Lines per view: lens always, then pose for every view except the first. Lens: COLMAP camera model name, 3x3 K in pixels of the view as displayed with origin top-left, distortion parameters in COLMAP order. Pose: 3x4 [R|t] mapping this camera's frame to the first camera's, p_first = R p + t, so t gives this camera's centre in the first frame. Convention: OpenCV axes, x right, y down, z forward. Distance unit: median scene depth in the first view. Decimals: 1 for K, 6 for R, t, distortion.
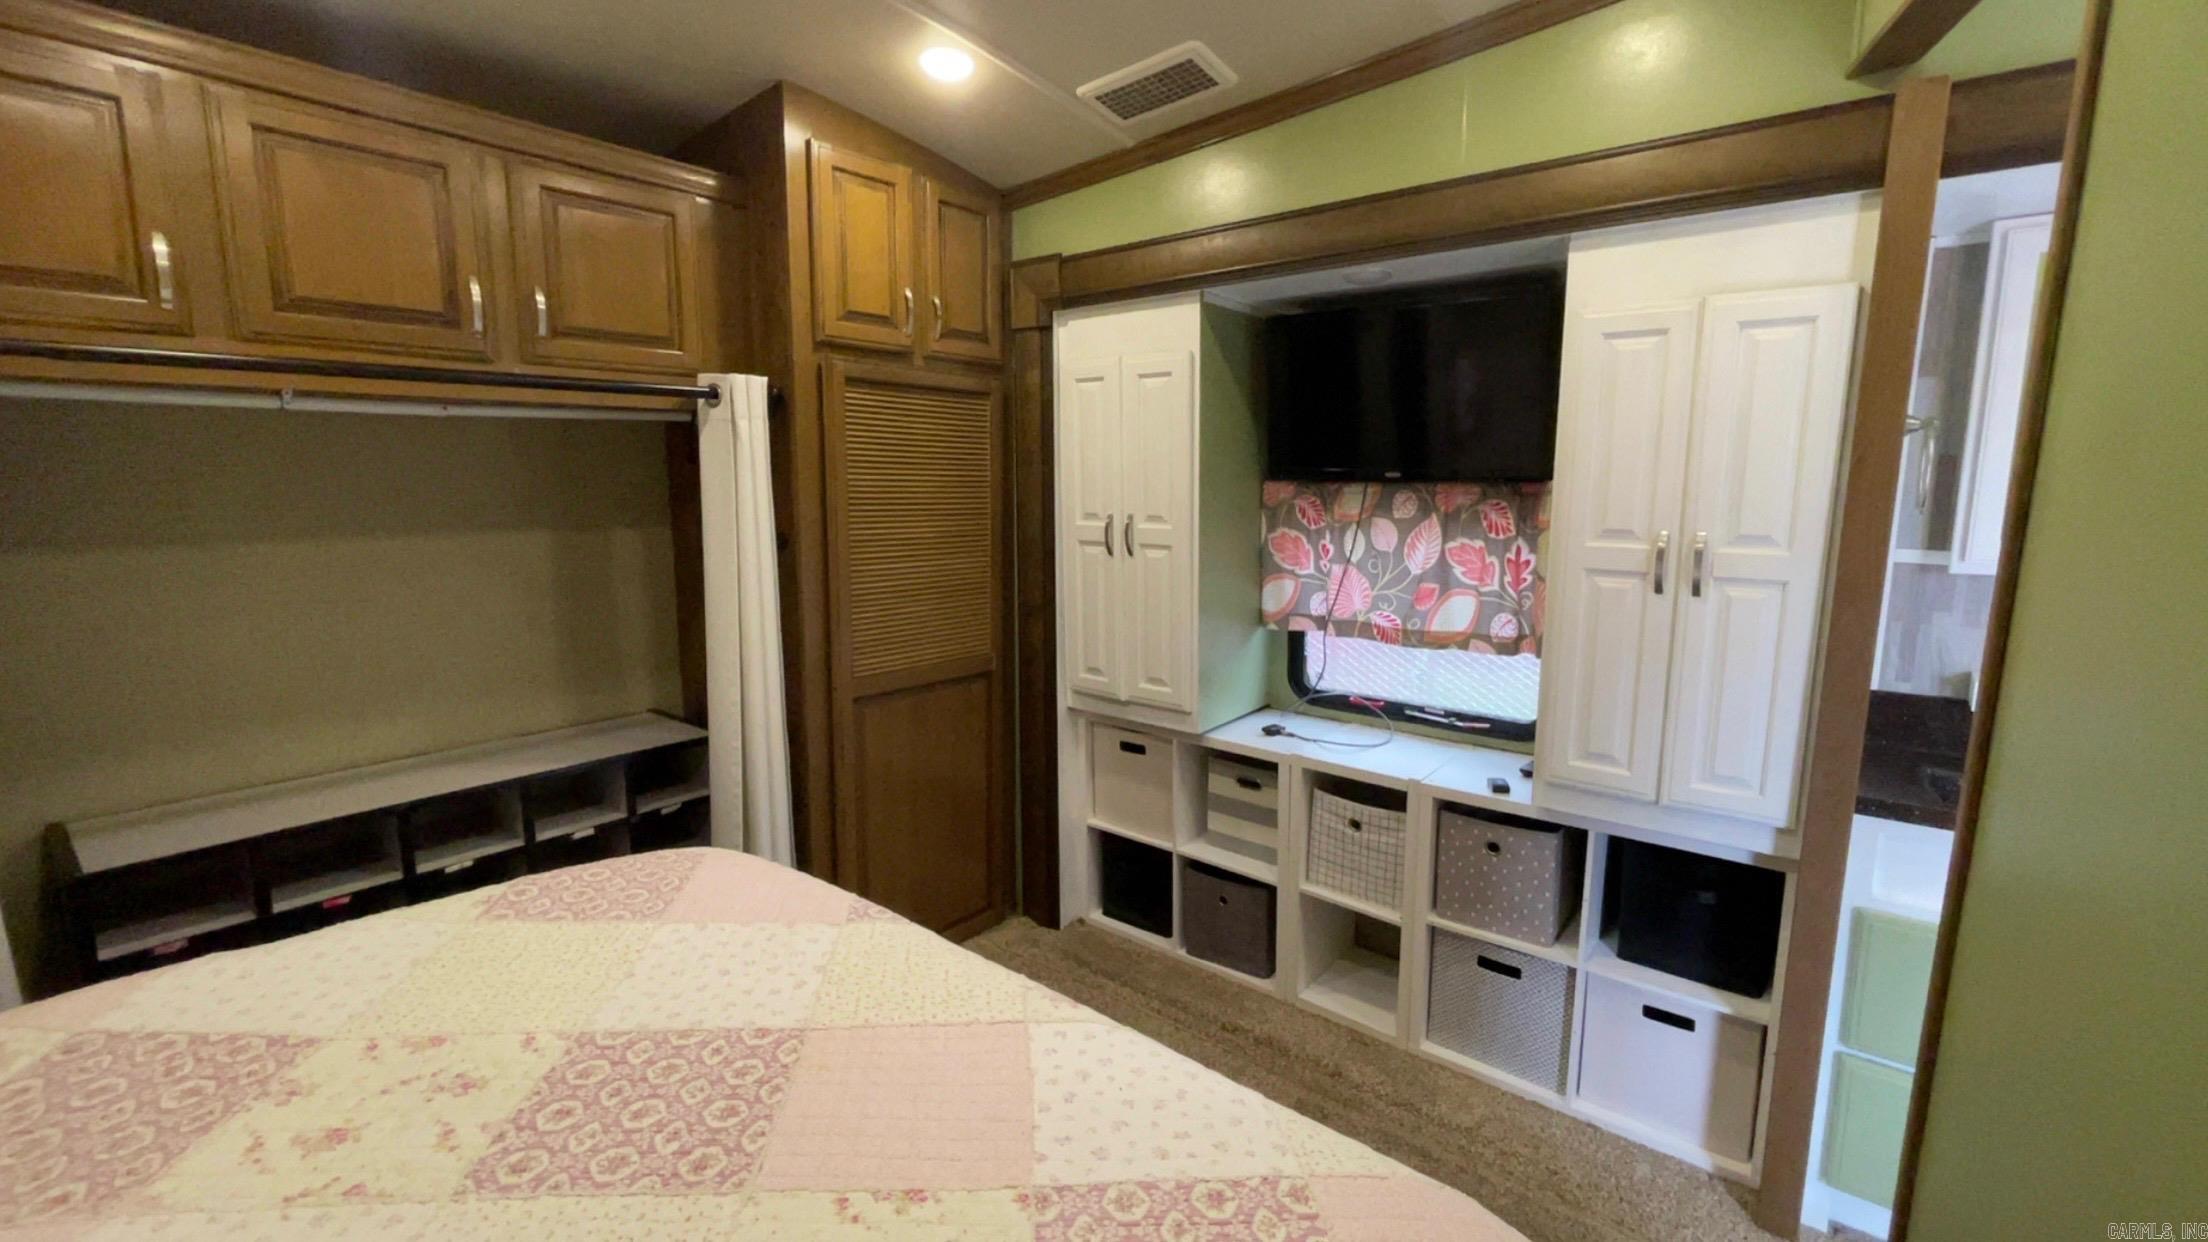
lens RADIAL K [[950.6, 0, 1108.4], [0, 950.6, 610.8], [0, 0, 1]] dist [0.016650, 0.000289]
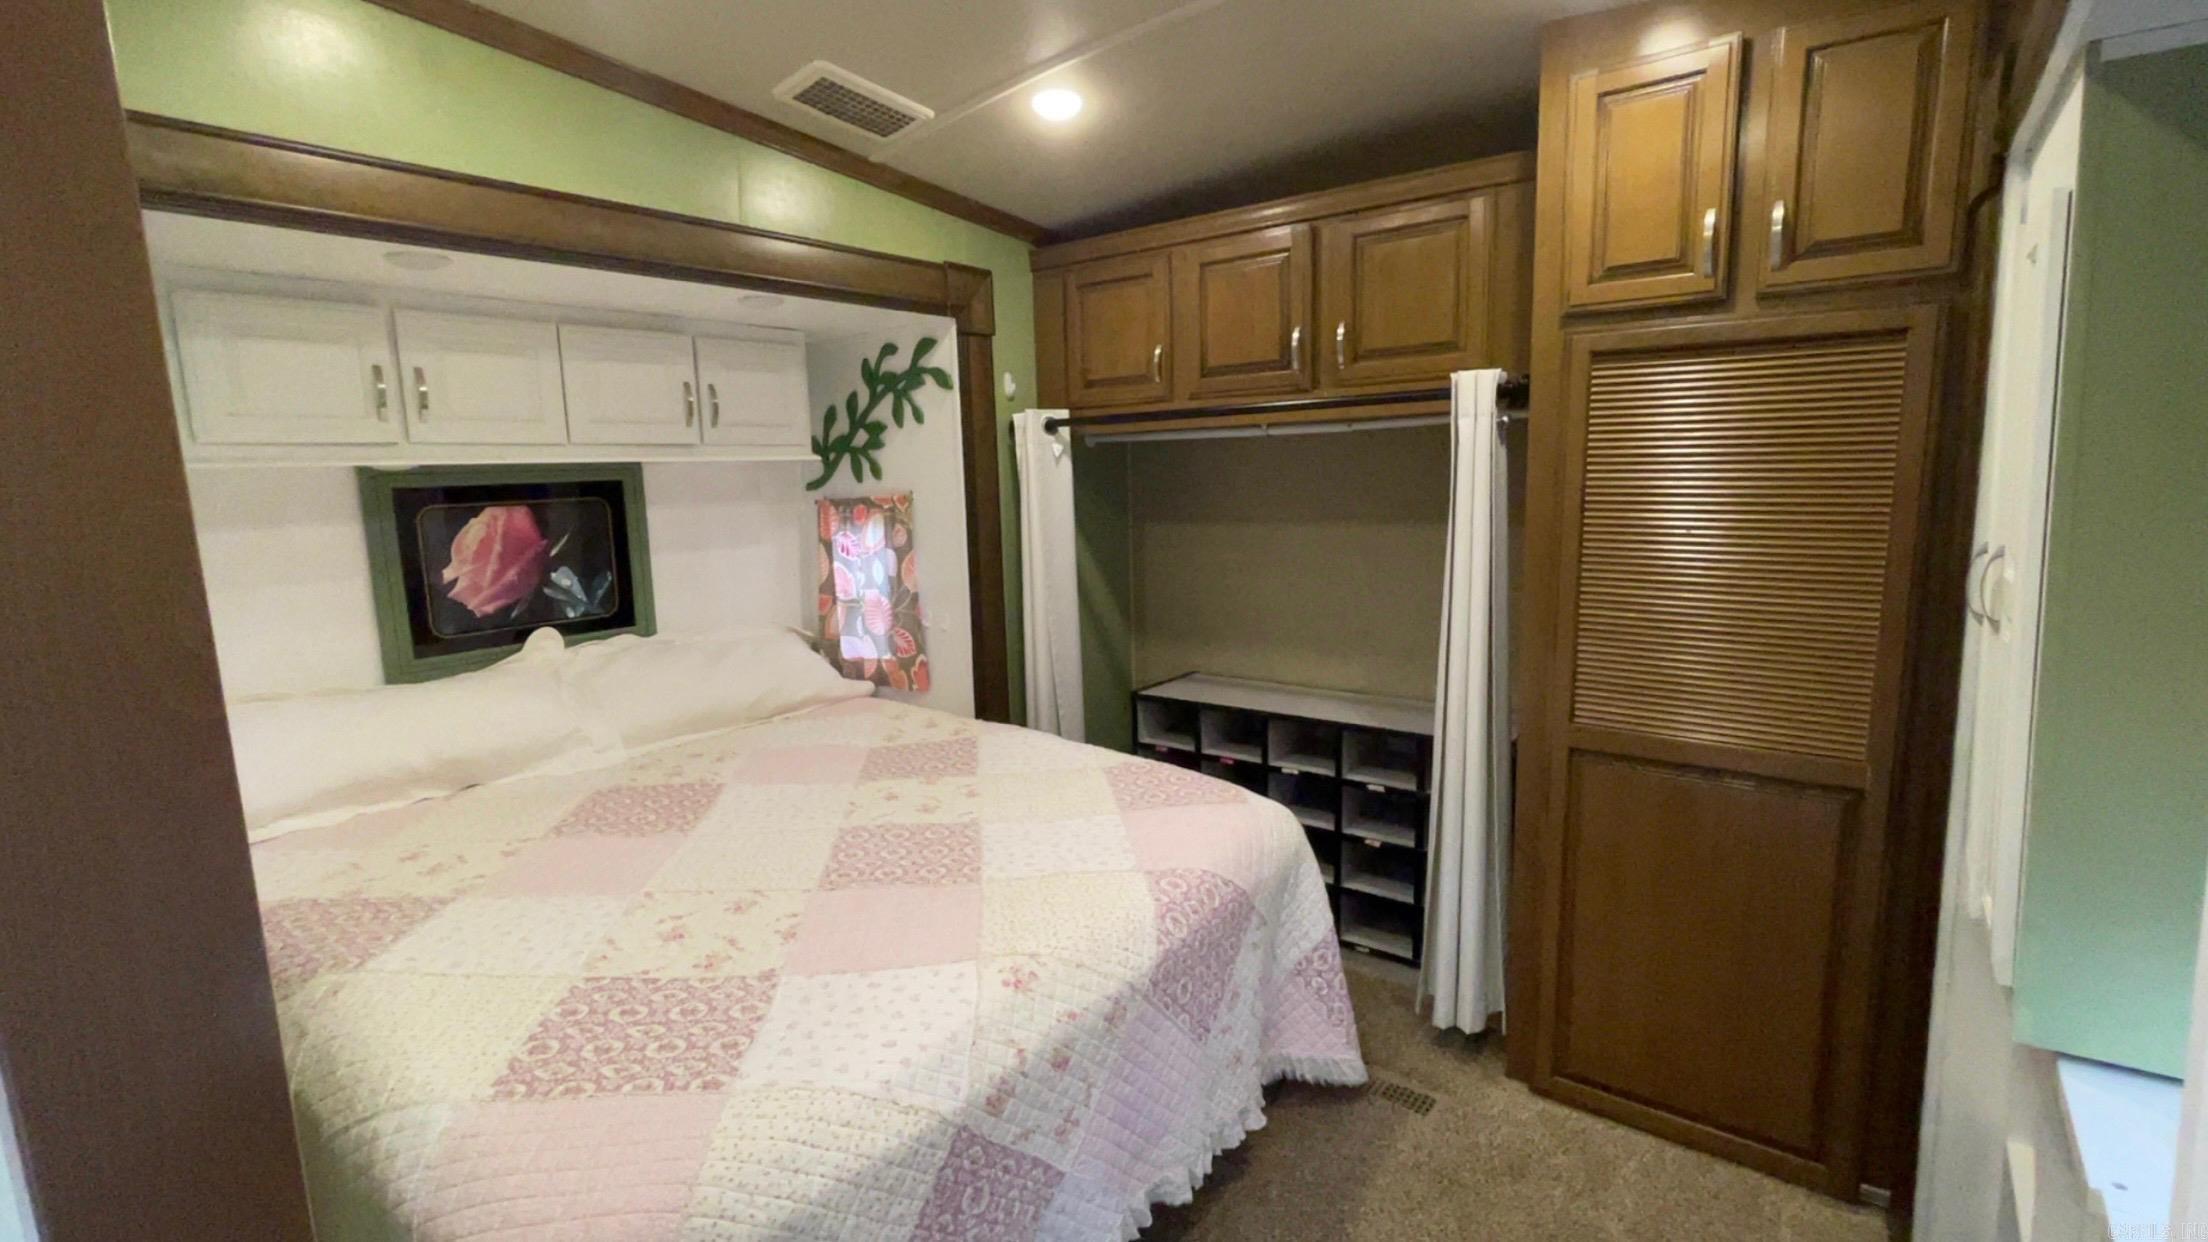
lens RADIAL K [[999.4, 0, 1106.5], [0, 999.4, 628.0], [0, 0, 1]] dist [-0.001618, 0.000079]
pose [[0.018896, 0.146060, -0.989095, 0.690554], [-0.121647, 0.982258, 0.142726, -0.101897], [0.992393, 0.117624, 0.036328, 0.693134]]
